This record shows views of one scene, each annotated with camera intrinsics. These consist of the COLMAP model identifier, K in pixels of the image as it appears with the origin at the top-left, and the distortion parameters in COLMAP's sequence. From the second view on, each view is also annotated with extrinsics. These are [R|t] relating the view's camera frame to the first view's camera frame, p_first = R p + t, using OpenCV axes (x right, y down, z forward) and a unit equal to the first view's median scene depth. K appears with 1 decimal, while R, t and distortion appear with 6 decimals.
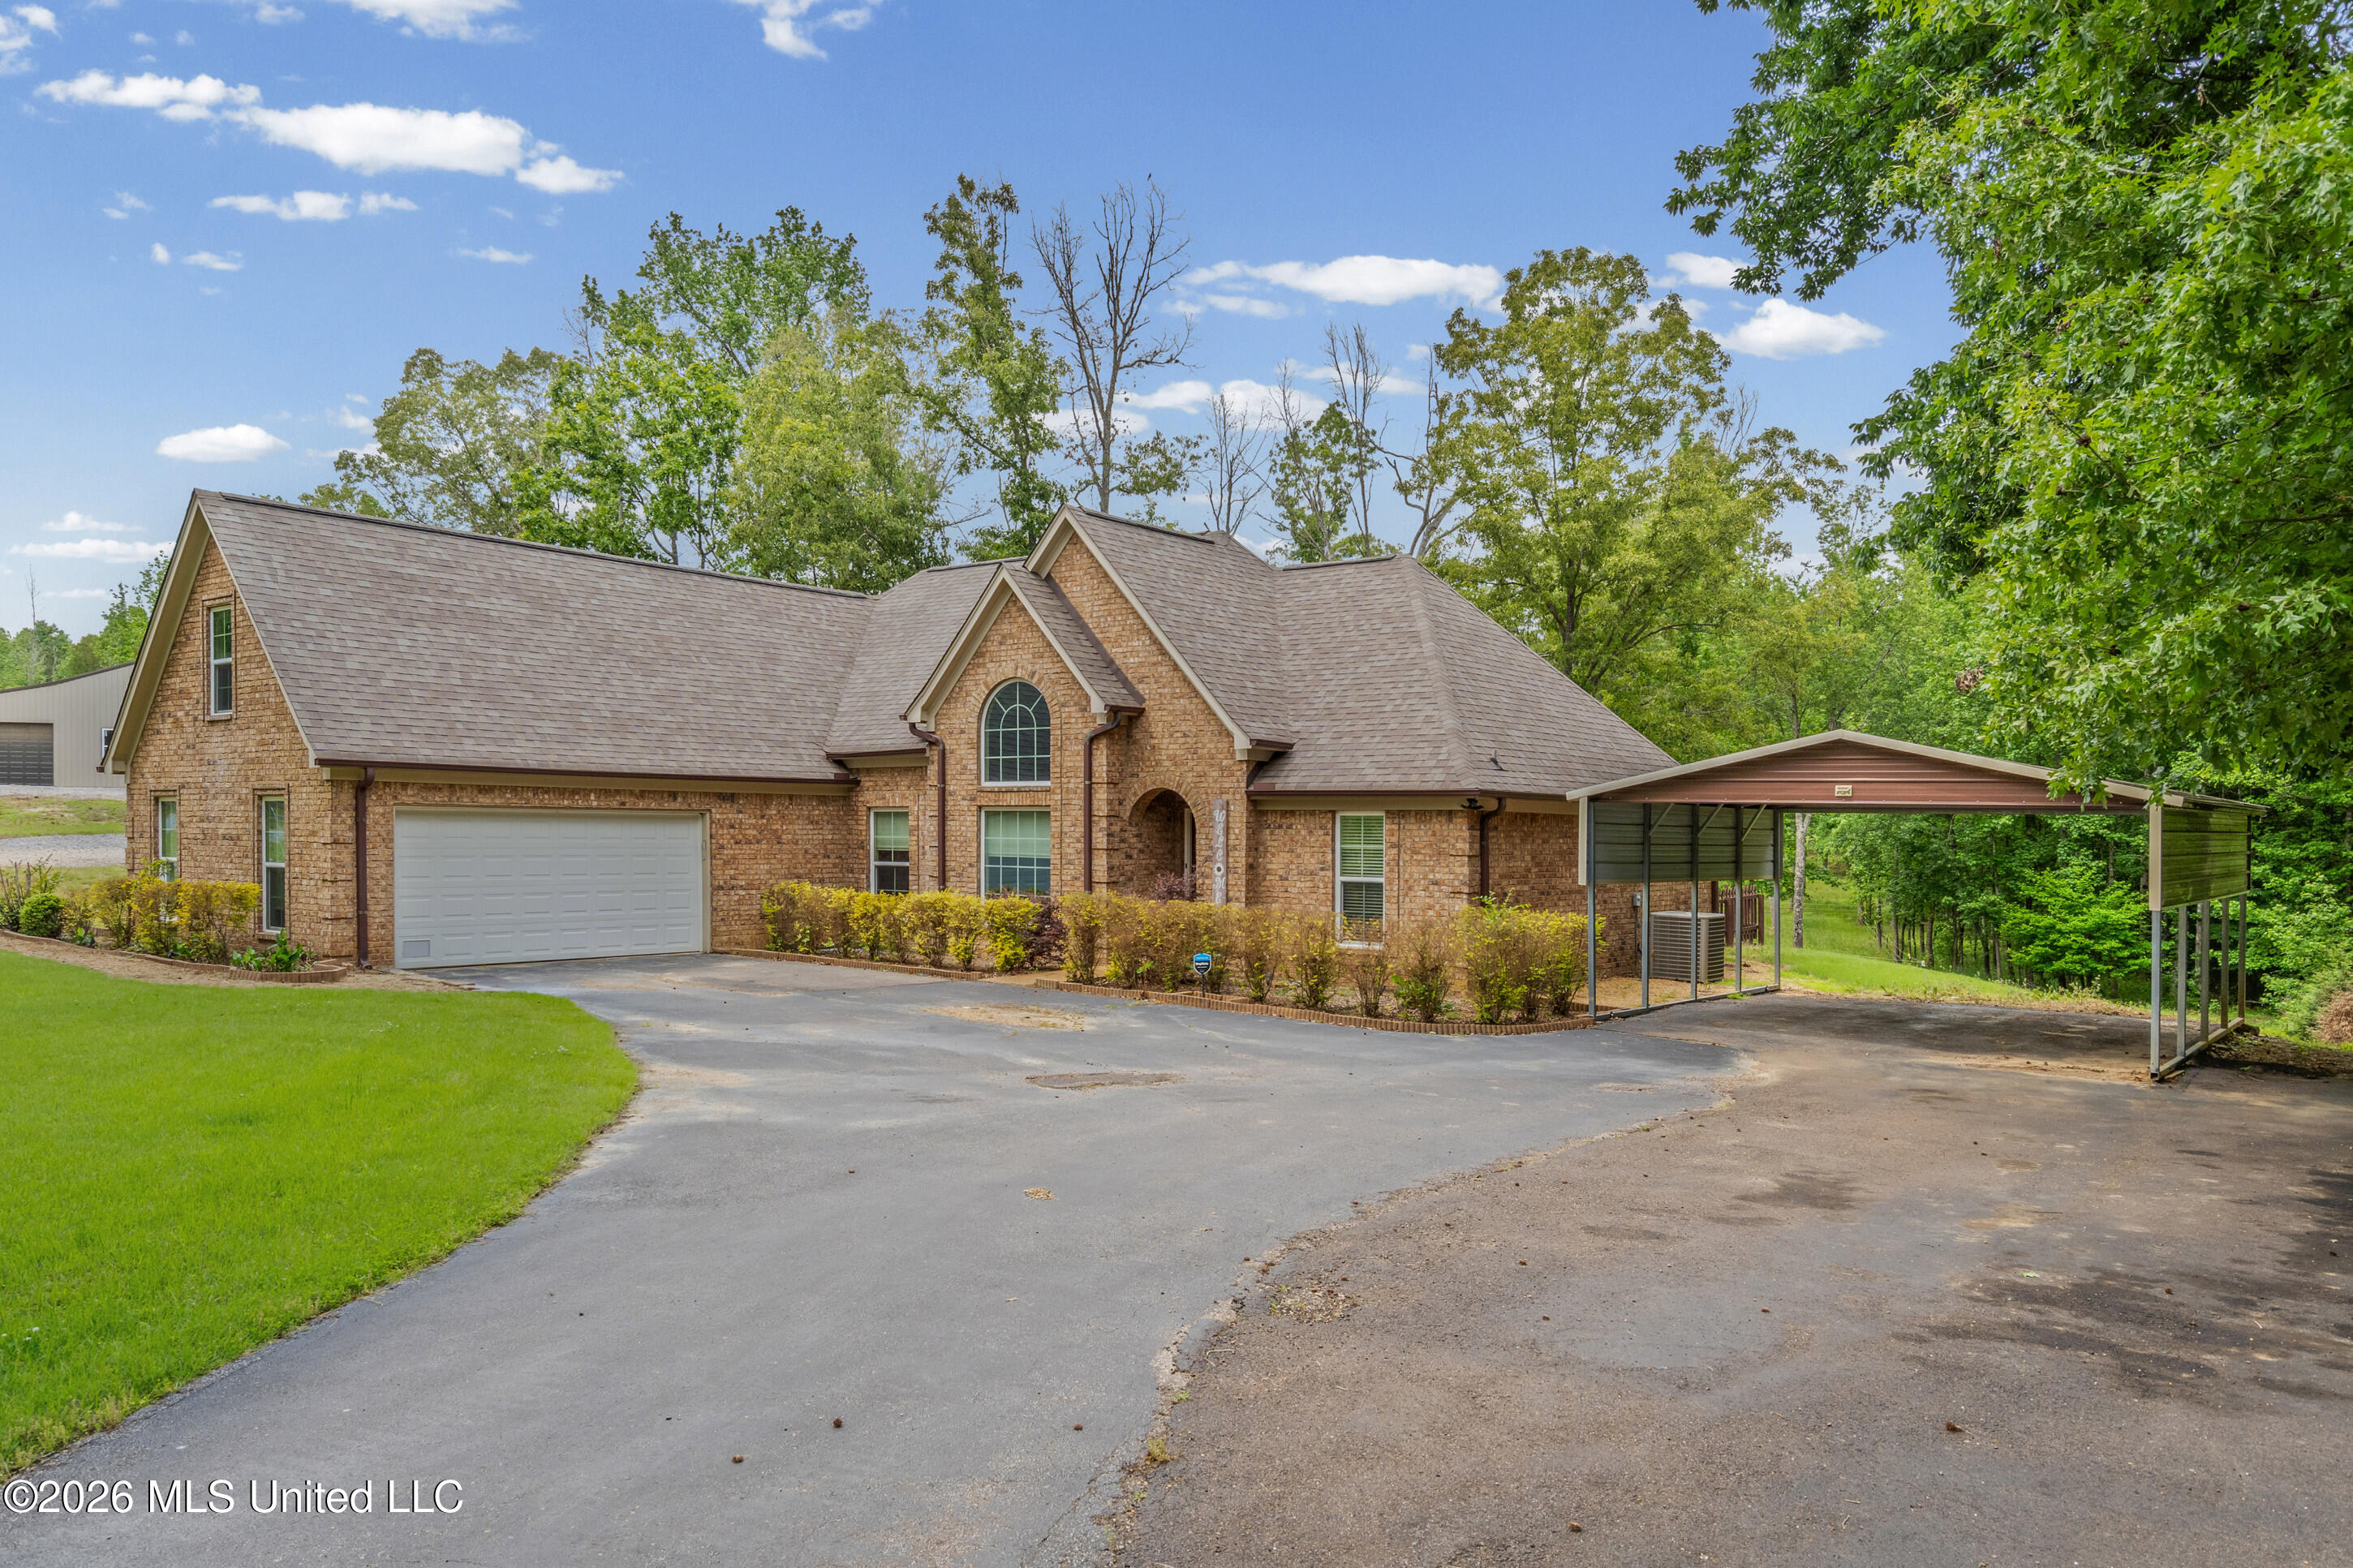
lens RADIAL K [[1641.6, 0, 1133.1], [0, 1641.6, 799.8], [0, 0, 1]] dist [0.003942, -0.002132]
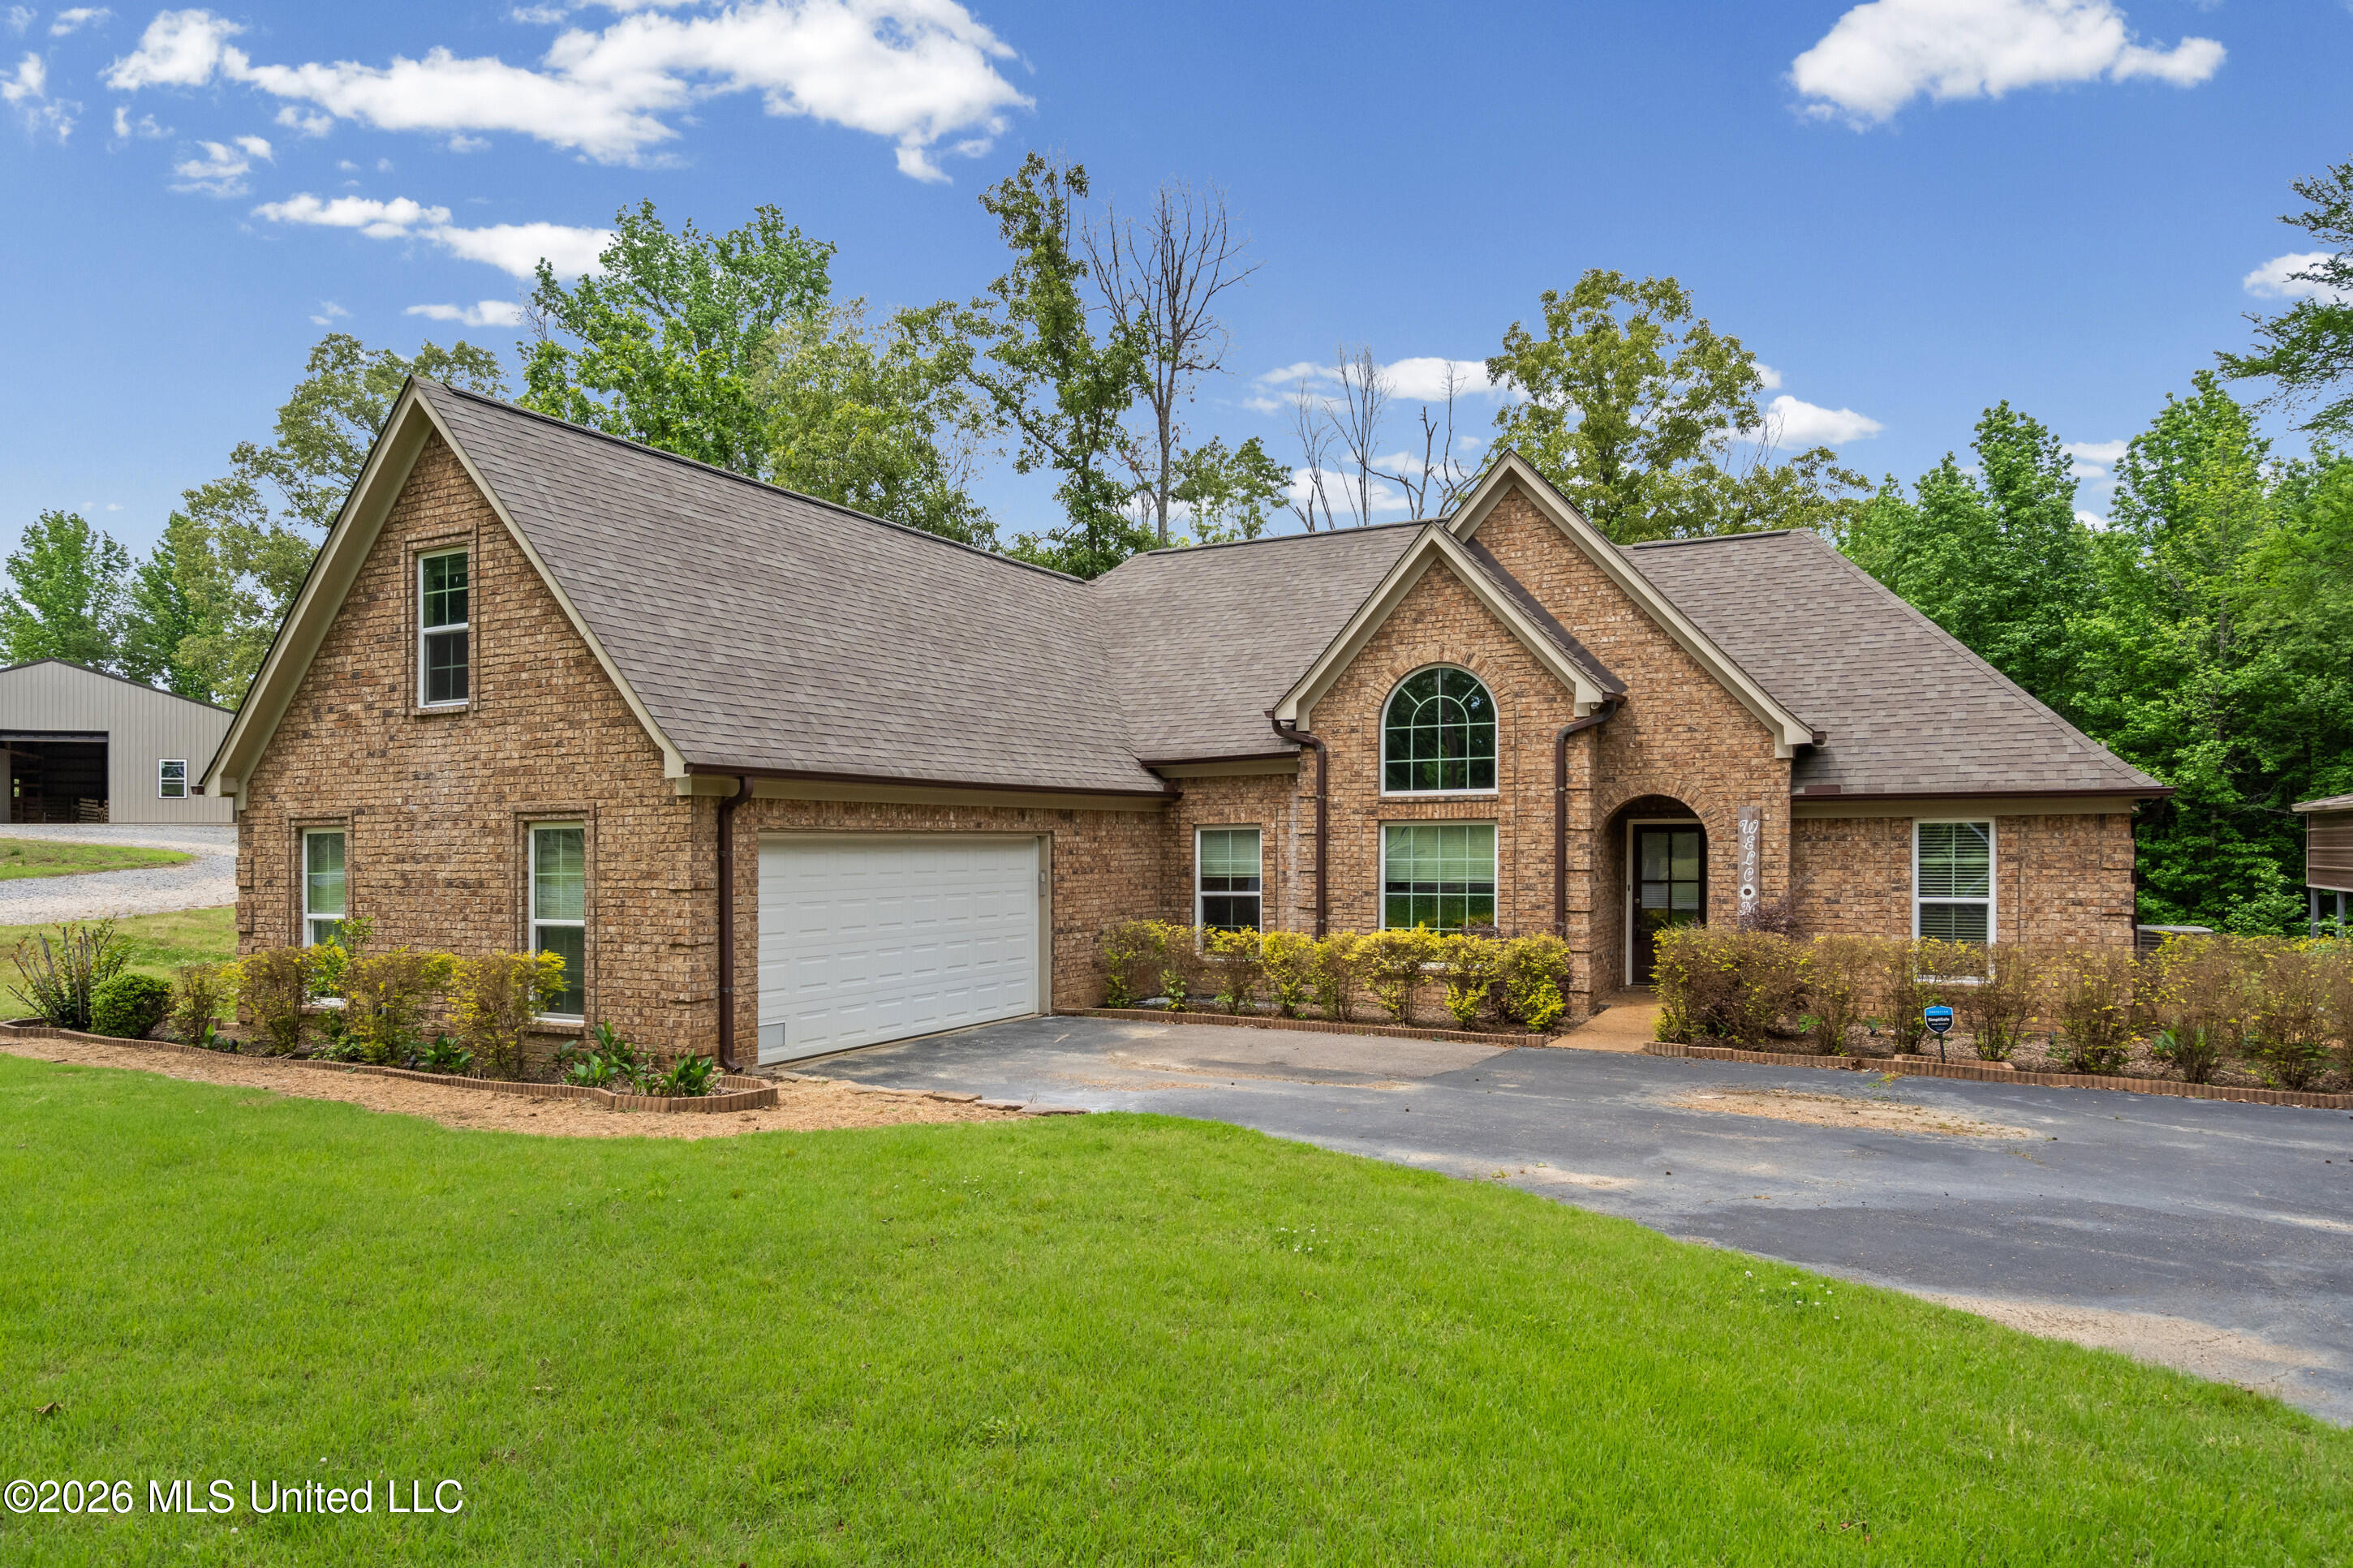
lens RADIAL K [[1469.5, 0, 1176.5], [0, 1469.5, 784.0], [0, 0, 1]] dist [0.006343, 0.003049]
pose [[0.982193, -0.012492, 0.187461, -0.331115], [0.016935, 0.999612, -0.022121, -0.000156], [-0.187112, 0.024902, 0.982023, 0.301642]]
